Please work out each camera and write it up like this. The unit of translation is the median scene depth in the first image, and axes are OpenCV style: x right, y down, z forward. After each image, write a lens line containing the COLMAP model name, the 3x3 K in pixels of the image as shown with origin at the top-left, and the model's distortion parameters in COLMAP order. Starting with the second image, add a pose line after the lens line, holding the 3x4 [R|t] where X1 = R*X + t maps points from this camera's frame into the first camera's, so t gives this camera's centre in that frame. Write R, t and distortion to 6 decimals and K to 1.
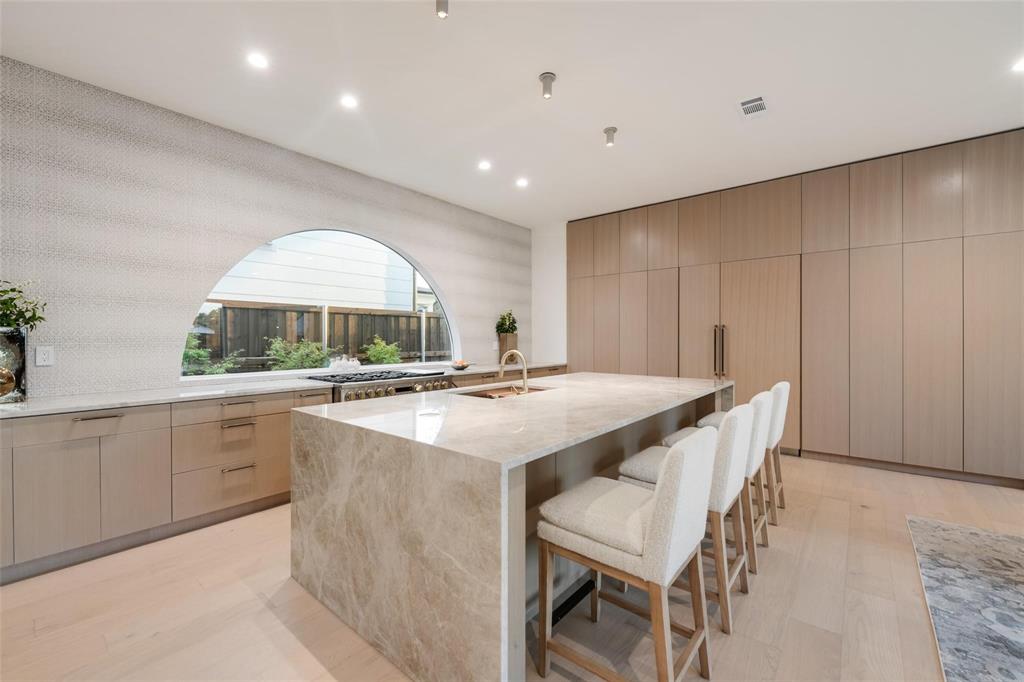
lens RADIAL K [[411.3, 0, 495.2], [0, 411.3, 338.8], [0, 0, 1]] dist [0.002815, -0.000664]
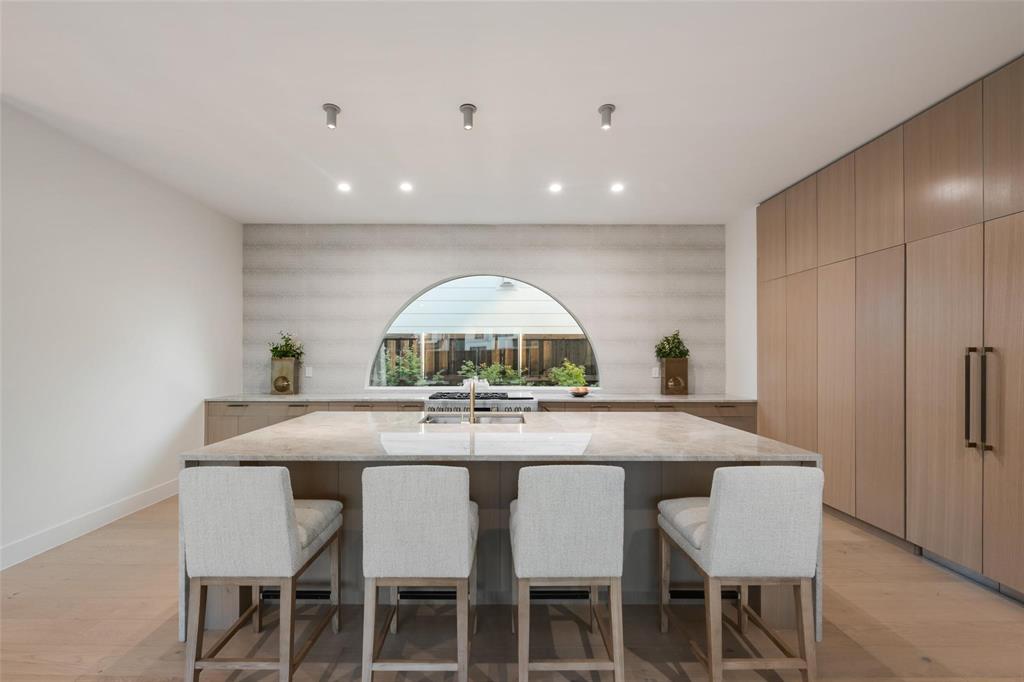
lens RADIAL K [[411.3, 0, 509.4], [0, 411.3, 348.7], [0, 0, 1]] dist [0.002815, -0.000664]
pose [[0.659190, -0.009848, -0.751912, 0.474997], [-0.003804, 0.999858, -0.016431, -0.018425], [0.751967, 0.013691, 0.659059, 0.210687]]
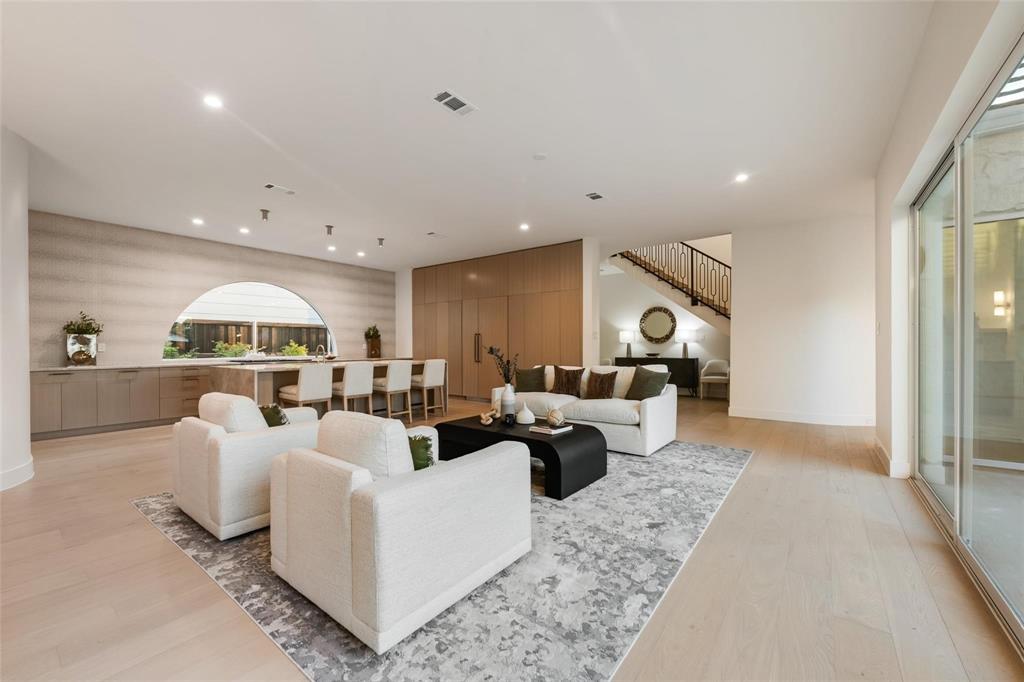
lens RADIAL K [[411.3, 0, 508.2], [0, 411.3, 346.1], [0, 0, 1]] dist [0.002815, -0.000664]
pose [[0.998098, -0.002538, 0.061602, 0.492406], [0.002727, 0.999992, -0.002986, 0.023204], [-0.061594, 0.003148, 0.998096, -0.686198]]
